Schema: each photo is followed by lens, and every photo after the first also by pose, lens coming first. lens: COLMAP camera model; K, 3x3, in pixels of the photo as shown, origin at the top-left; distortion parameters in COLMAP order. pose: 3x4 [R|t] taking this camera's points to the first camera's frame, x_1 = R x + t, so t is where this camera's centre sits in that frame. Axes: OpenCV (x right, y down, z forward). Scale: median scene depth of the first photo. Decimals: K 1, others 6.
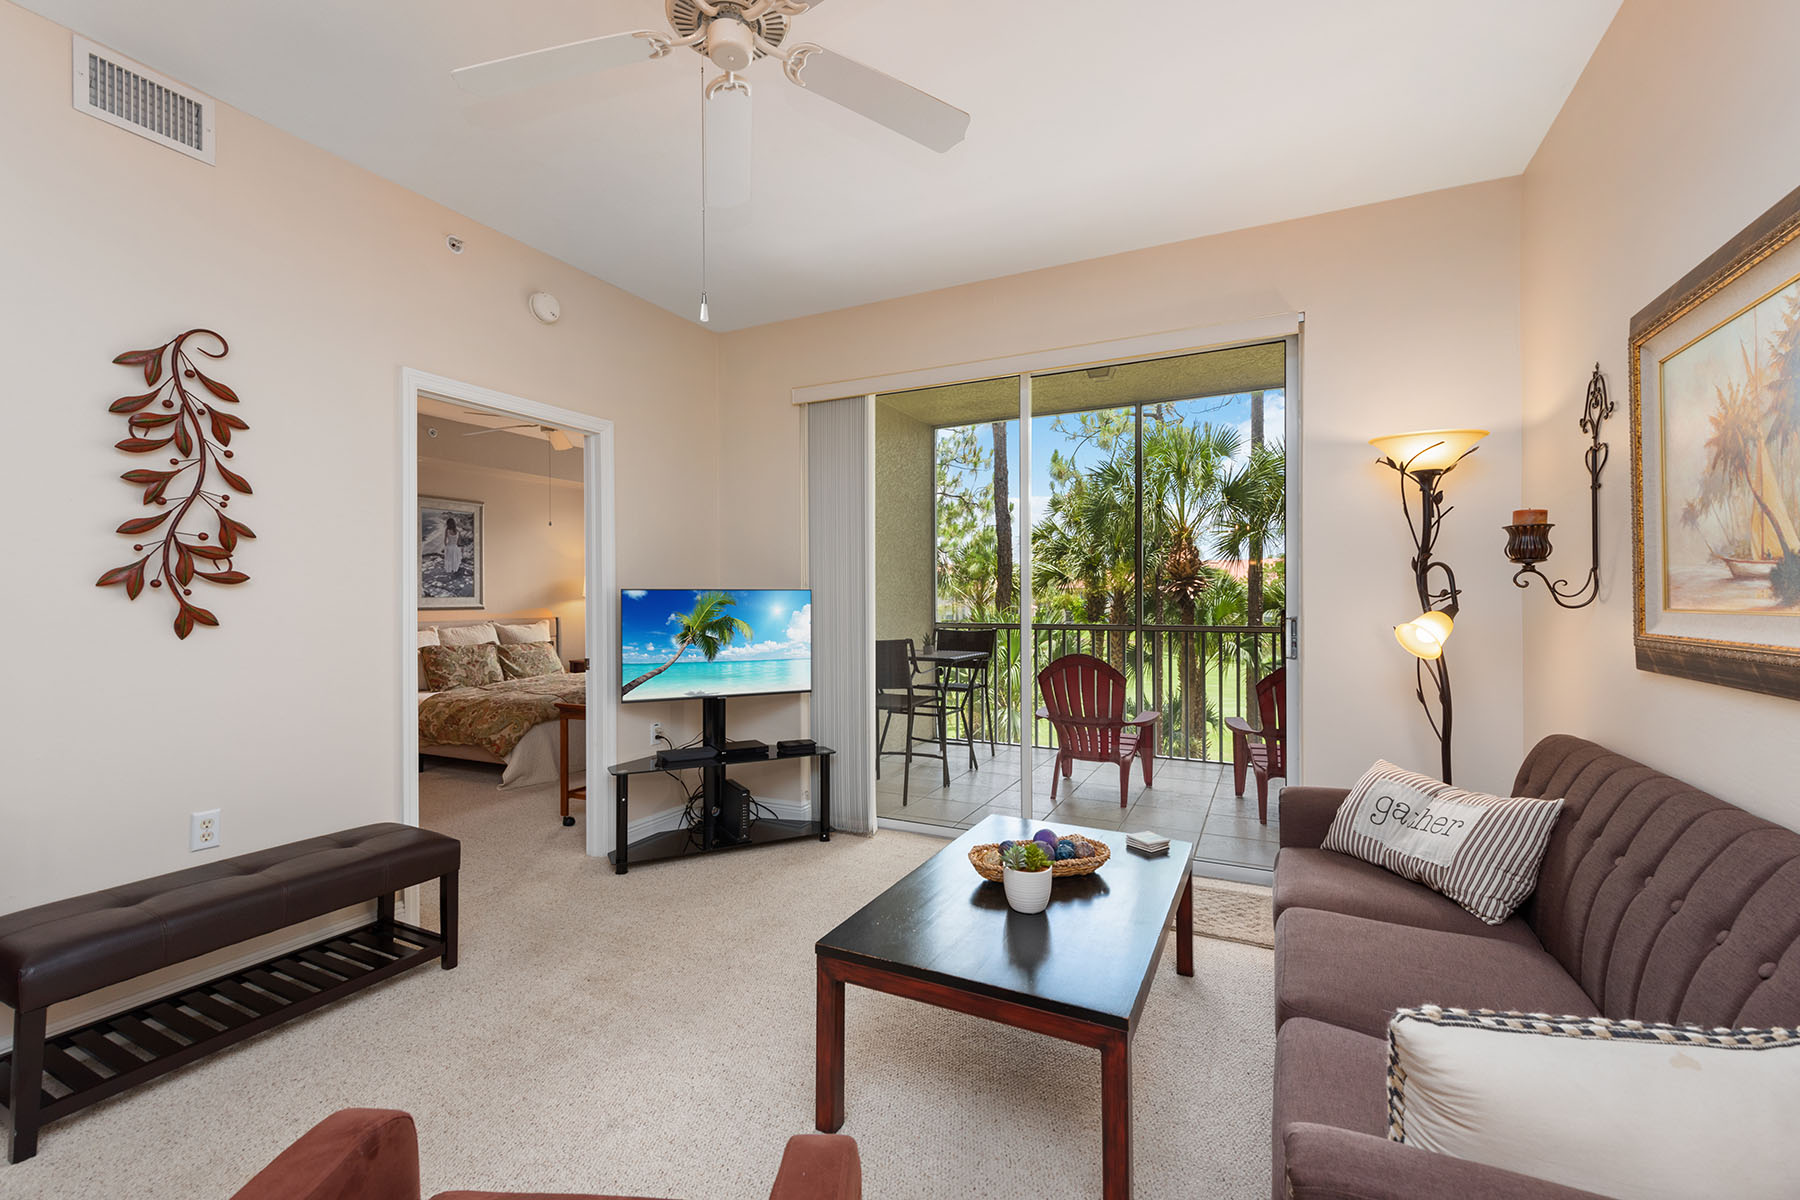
lens RADIAL K [[743.2, 0, 904.6], [0, 743.2, 589.1], [0, 0, 1]] dist [0.010943, -0.001538]
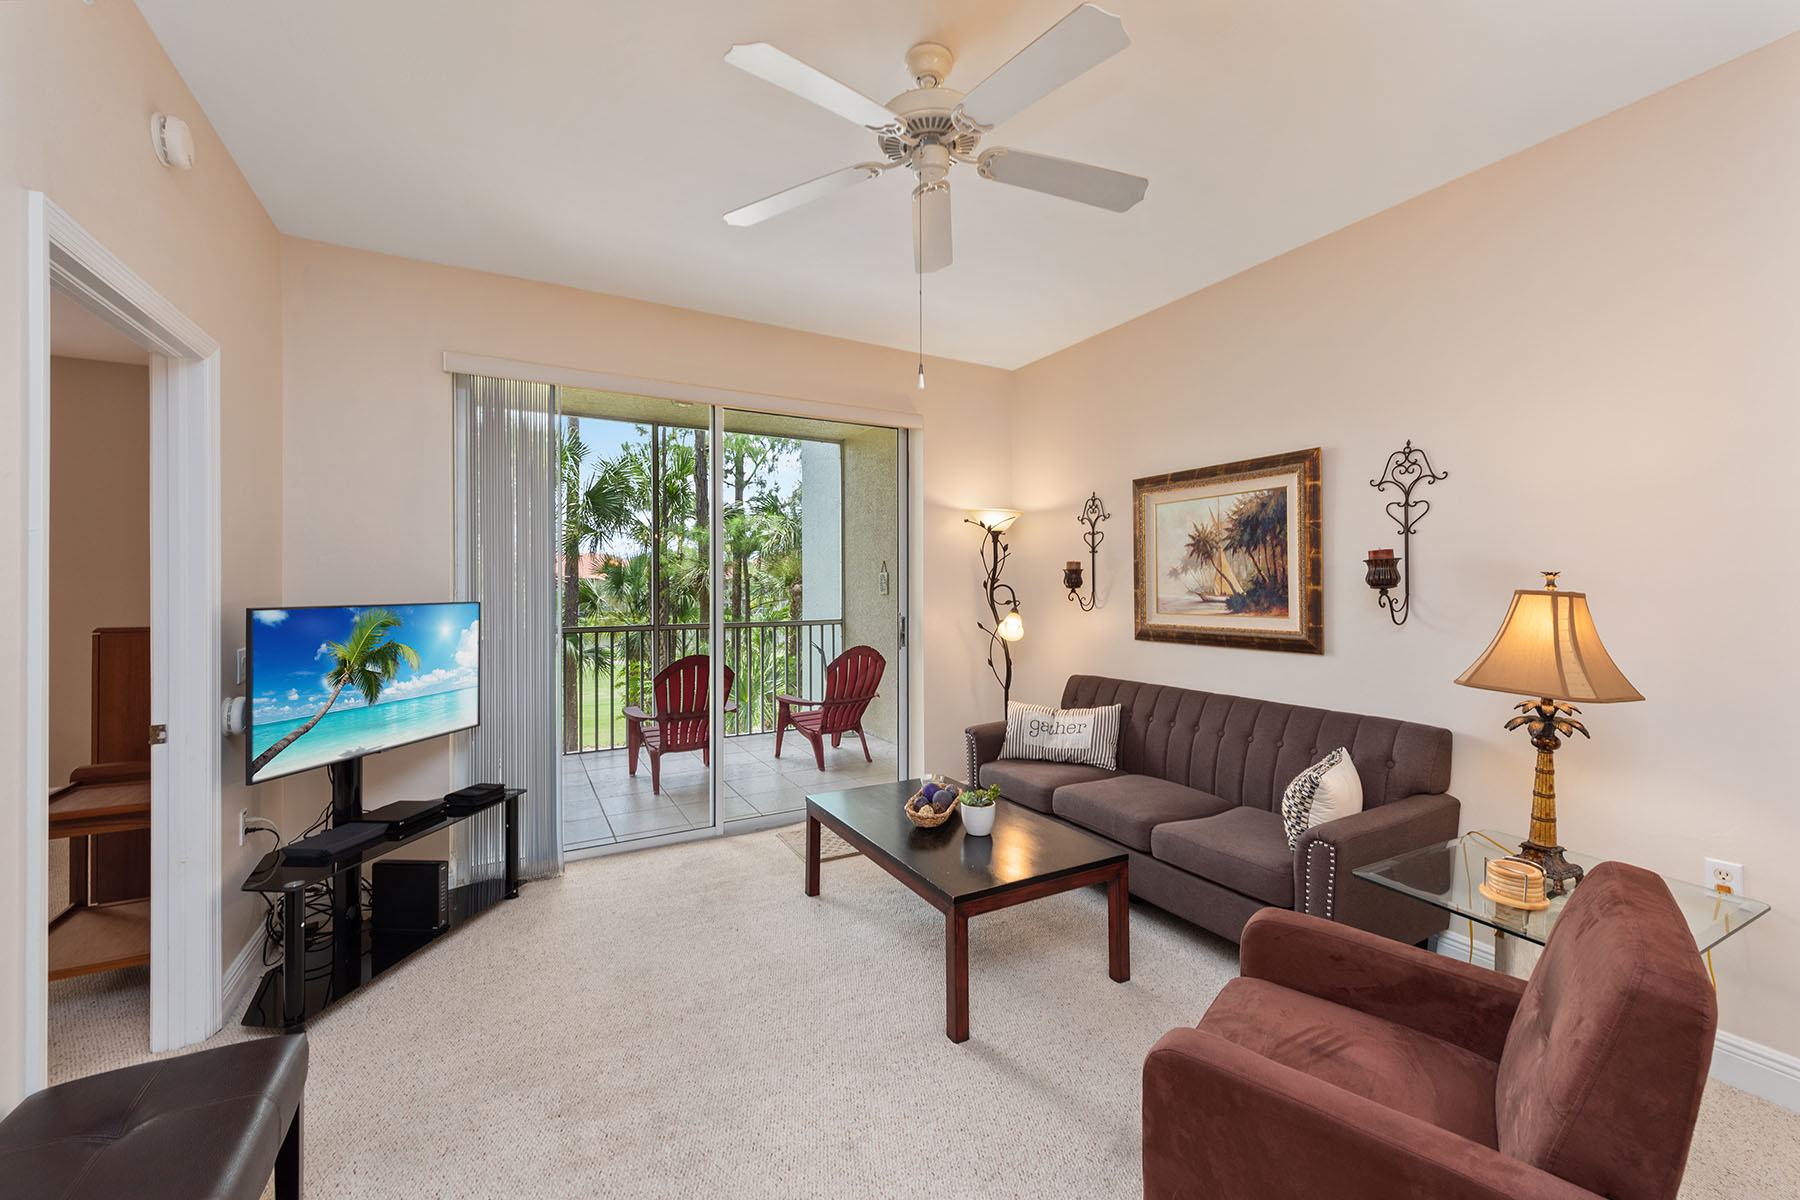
lens RADIAL K [[698.6, 0, 912.6], [0, 698.6, 592.2], [0, 0, 1]] dist [-0.004592, -0.003495]
pose [[0.566129, -0.004195, 0.824306, -0.723834], [-0.007168, 0.999924, 0.010011, -0.032481], [-0.824285, -0.011576, 0.566056, 0.254405]]
